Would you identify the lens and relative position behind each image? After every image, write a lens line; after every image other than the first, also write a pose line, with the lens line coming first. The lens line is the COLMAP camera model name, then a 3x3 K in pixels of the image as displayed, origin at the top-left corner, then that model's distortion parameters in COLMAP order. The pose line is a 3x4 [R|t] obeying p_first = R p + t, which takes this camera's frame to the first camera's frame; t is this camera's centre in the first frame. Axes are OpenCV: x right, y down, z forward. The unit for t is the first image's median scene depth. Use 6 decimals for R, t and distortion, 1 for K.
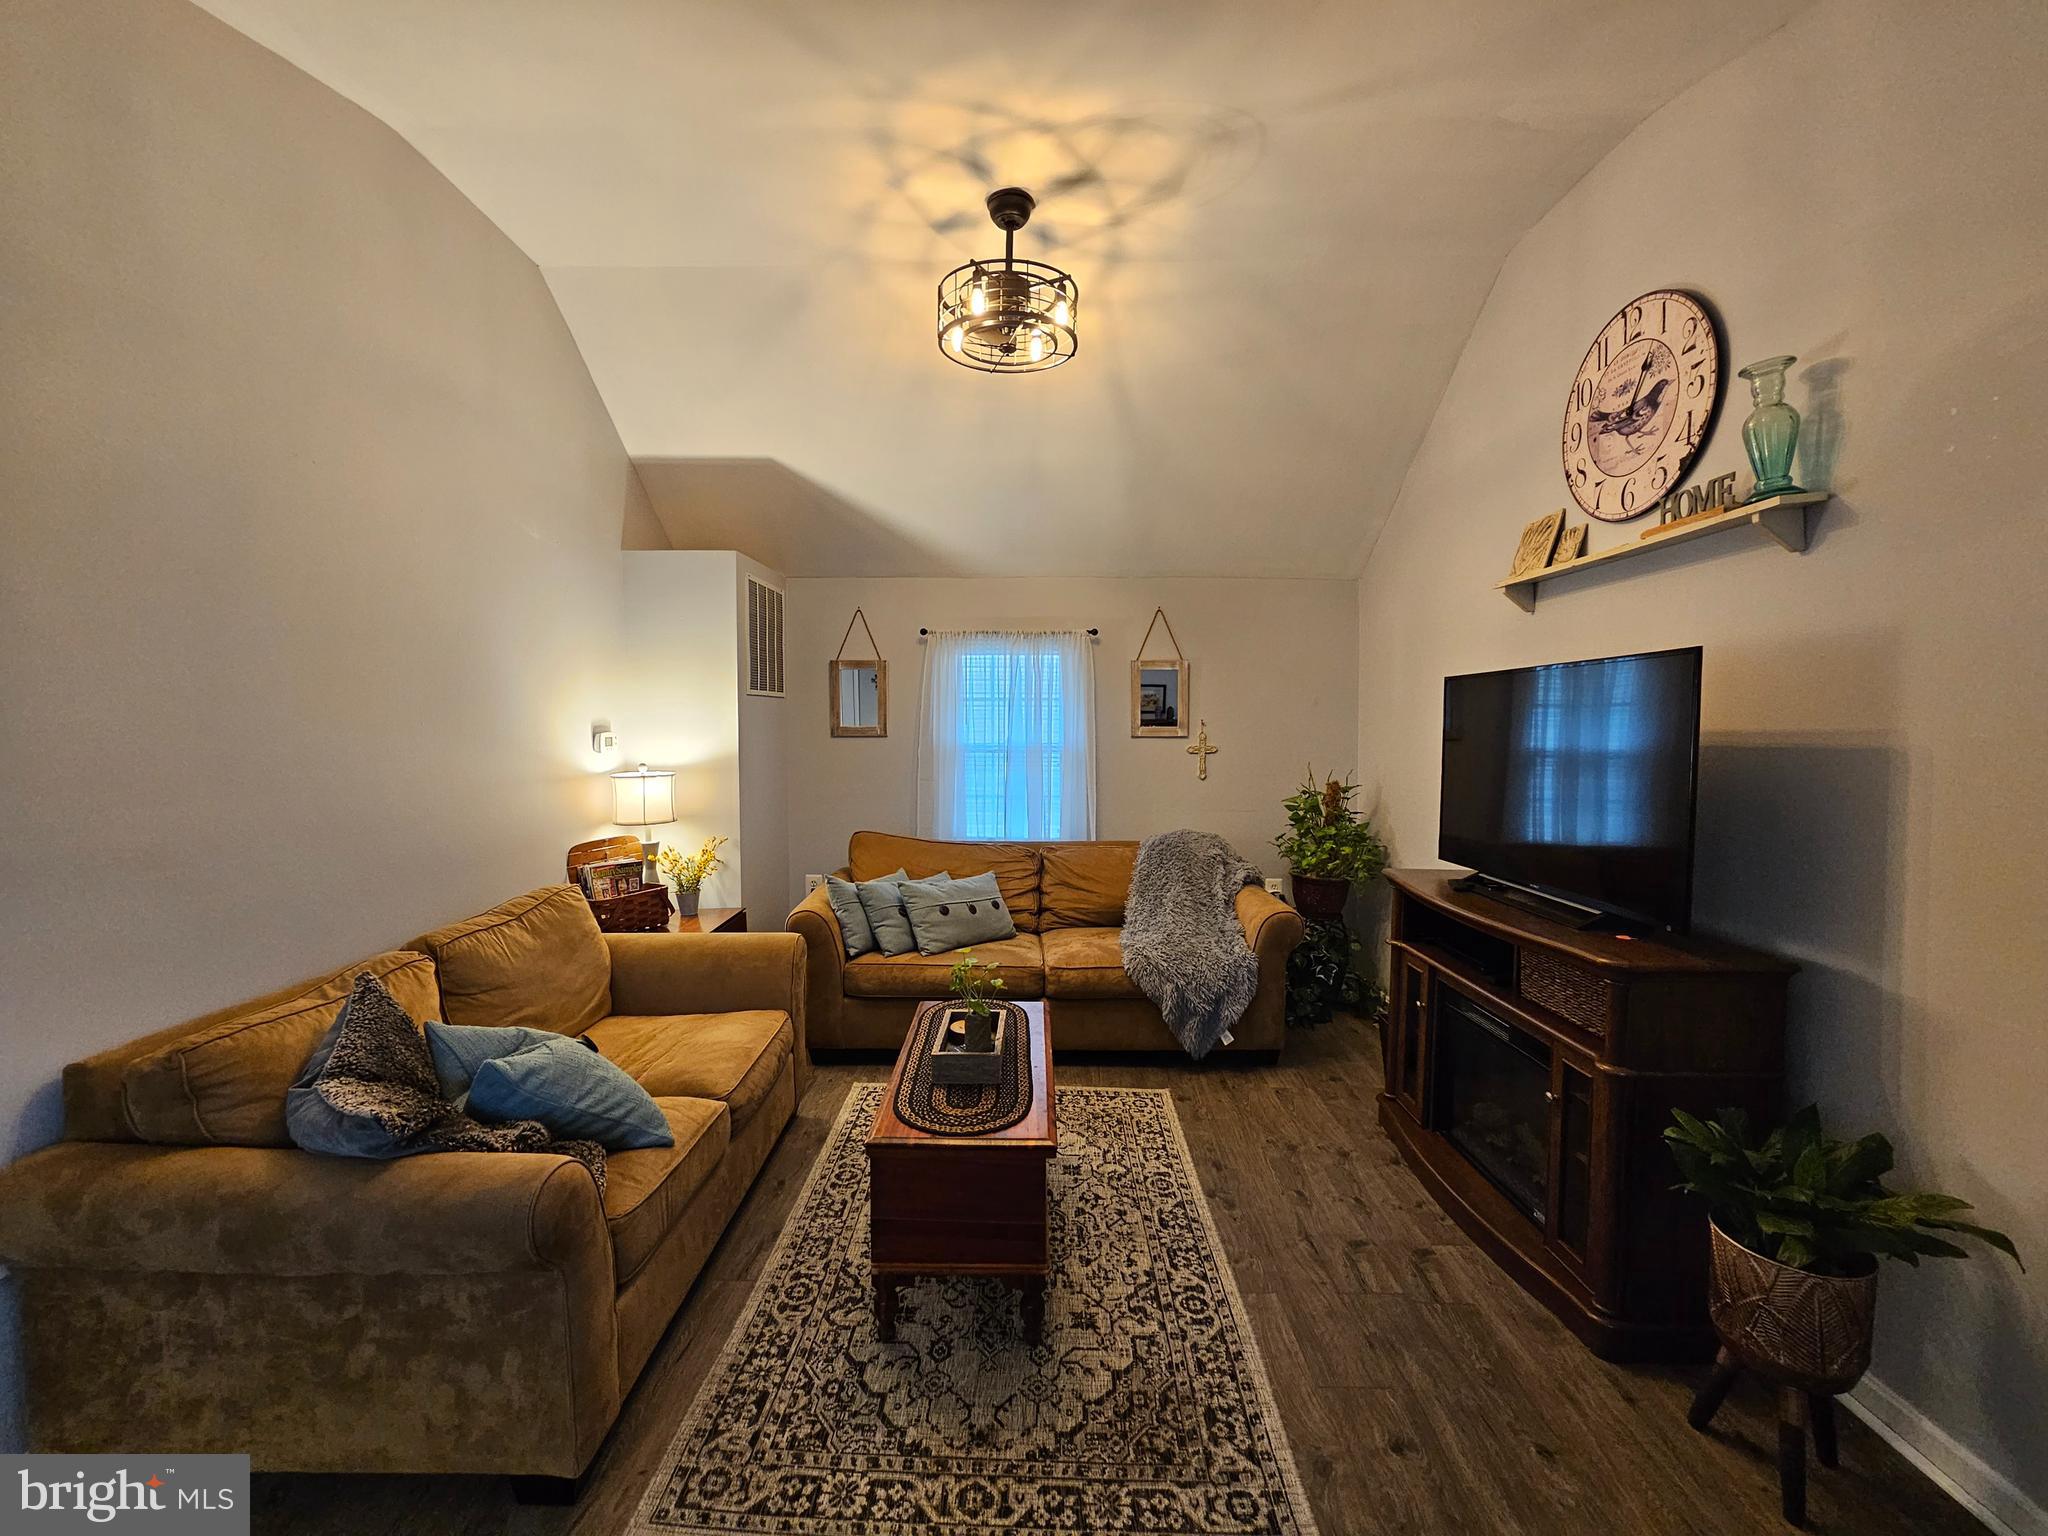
lens RADIAL K [[848.0, 0, 1012.5], [0, 848.0, 767.3], [0, 0, 1]] dist [-0.000195, -0.000543]
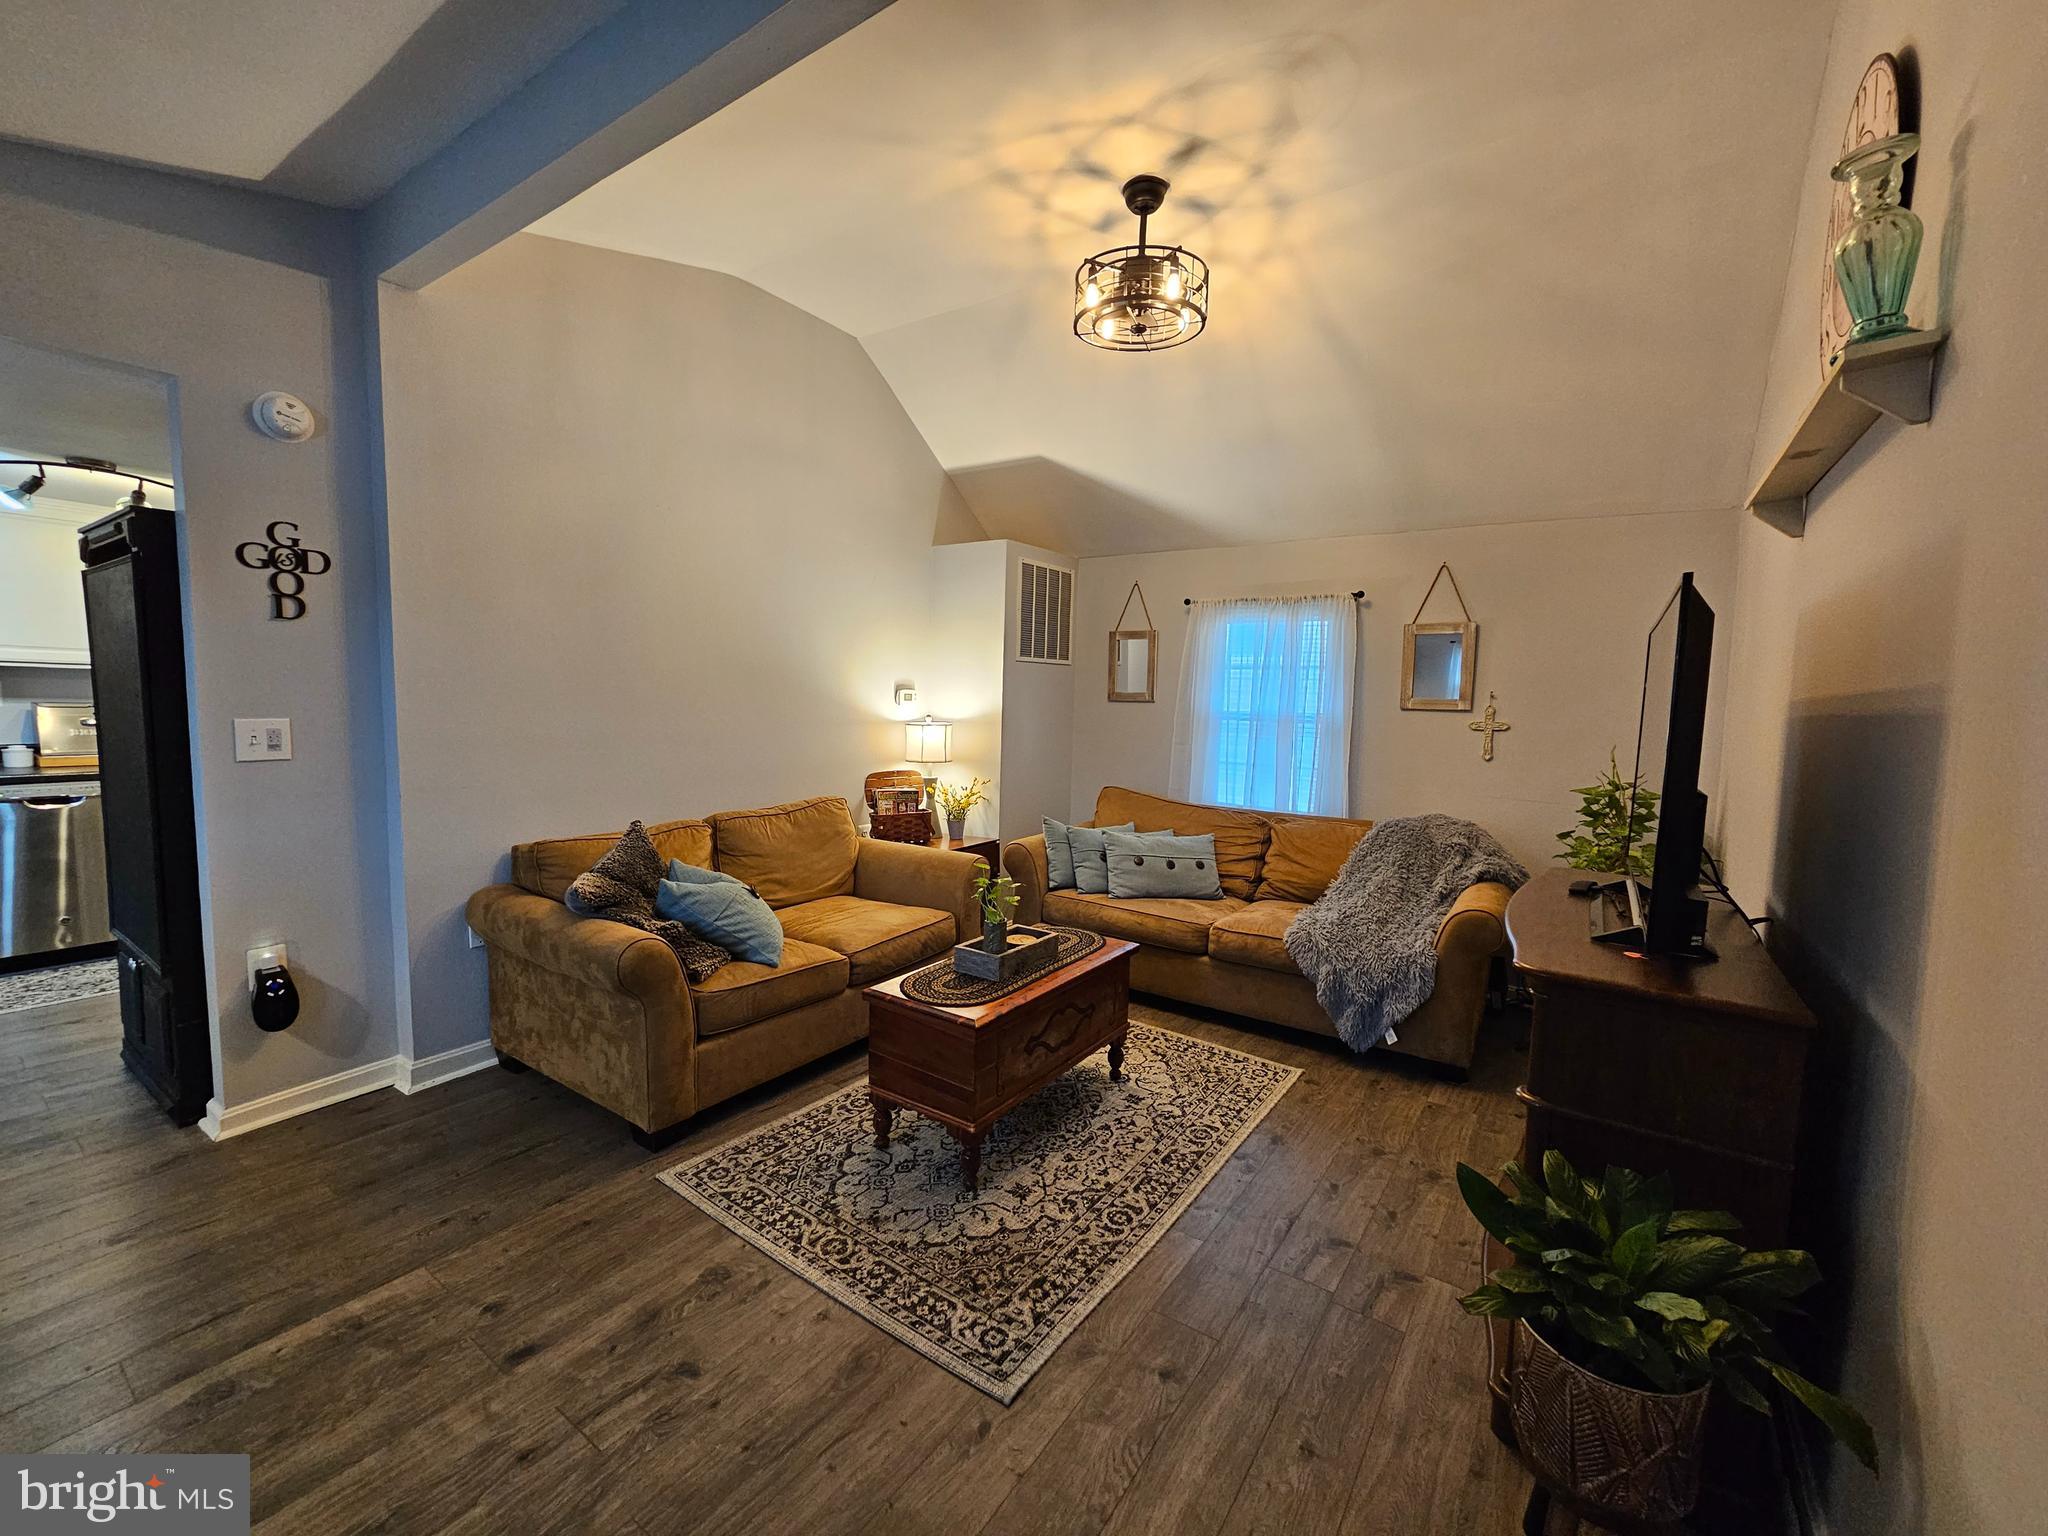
lens RADIAL K [[842.4, 0, 1004.4], [0, 842.4, 768.0], [0, 0, 1]] dist [0.001311, 0.000101]
pose [[0.828117, 0.069469, -0.556234, 0.456884], [-0.055453, 0.997576, 0.042031, 0.019555], [0.557806, -0.003962, 0.829962, 0.023879]]
